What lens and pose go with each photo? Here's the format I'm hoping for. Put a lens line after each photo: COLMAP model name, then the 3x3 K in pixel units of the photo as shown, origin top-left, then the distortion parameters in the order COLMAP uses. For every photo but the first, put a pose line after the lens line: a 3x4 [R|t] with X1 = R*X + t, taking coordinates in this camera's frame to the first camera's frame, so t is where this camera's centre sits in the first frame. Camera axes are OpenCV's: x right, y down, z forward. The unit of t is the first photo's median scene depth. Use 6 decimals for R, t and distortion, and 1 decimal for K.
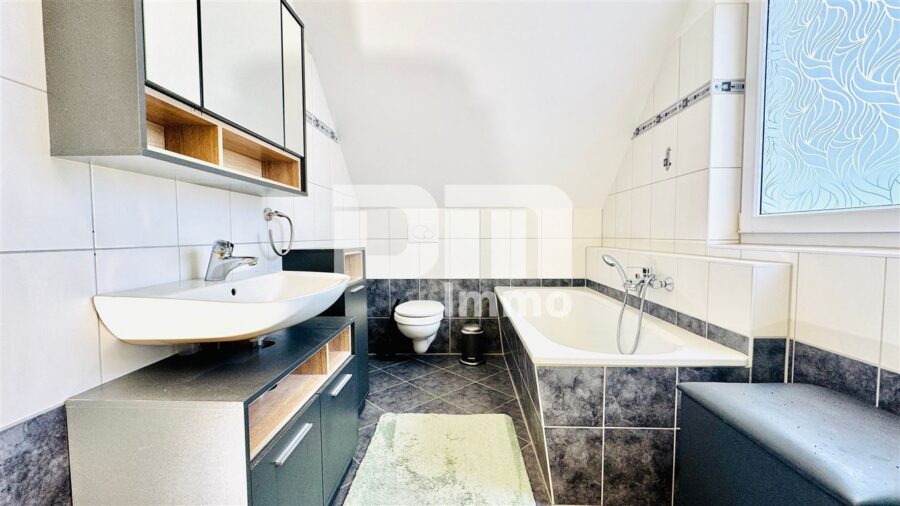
lens RADIAL K [[358.4, 0, 448.1], [0, 358.4, 252.3], [0, 0, 1]] dist [0.001277, -0.000069]
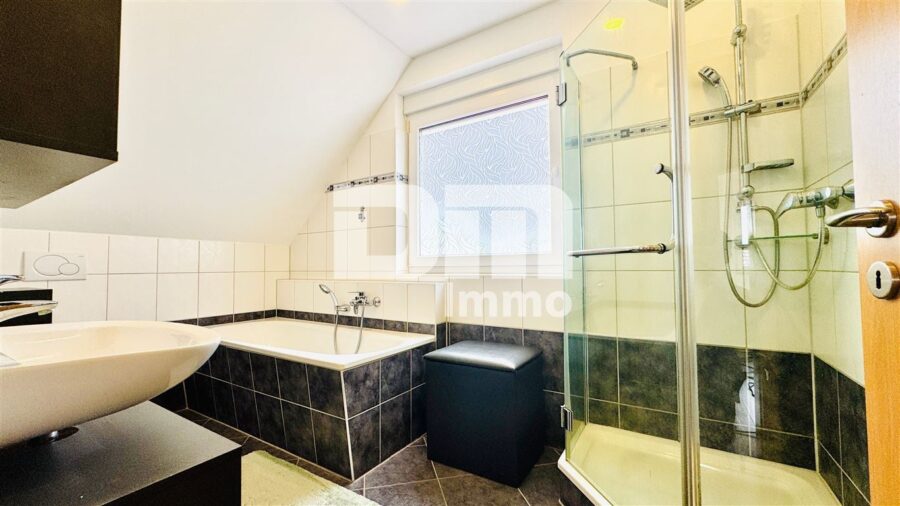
lens RADIAL K [[358.4, 0, 447.3], [0, 358.4, 255.5], [0, 0, 1]] dist [0.001277, -0.000069]
pose [[0.494723, 0.034539, 0.868364, -0.669767], [0.045650, 0.996798, -0.065655, 0.013729], [-0.867851, 0.072122, 0.491562, 0.043031]]
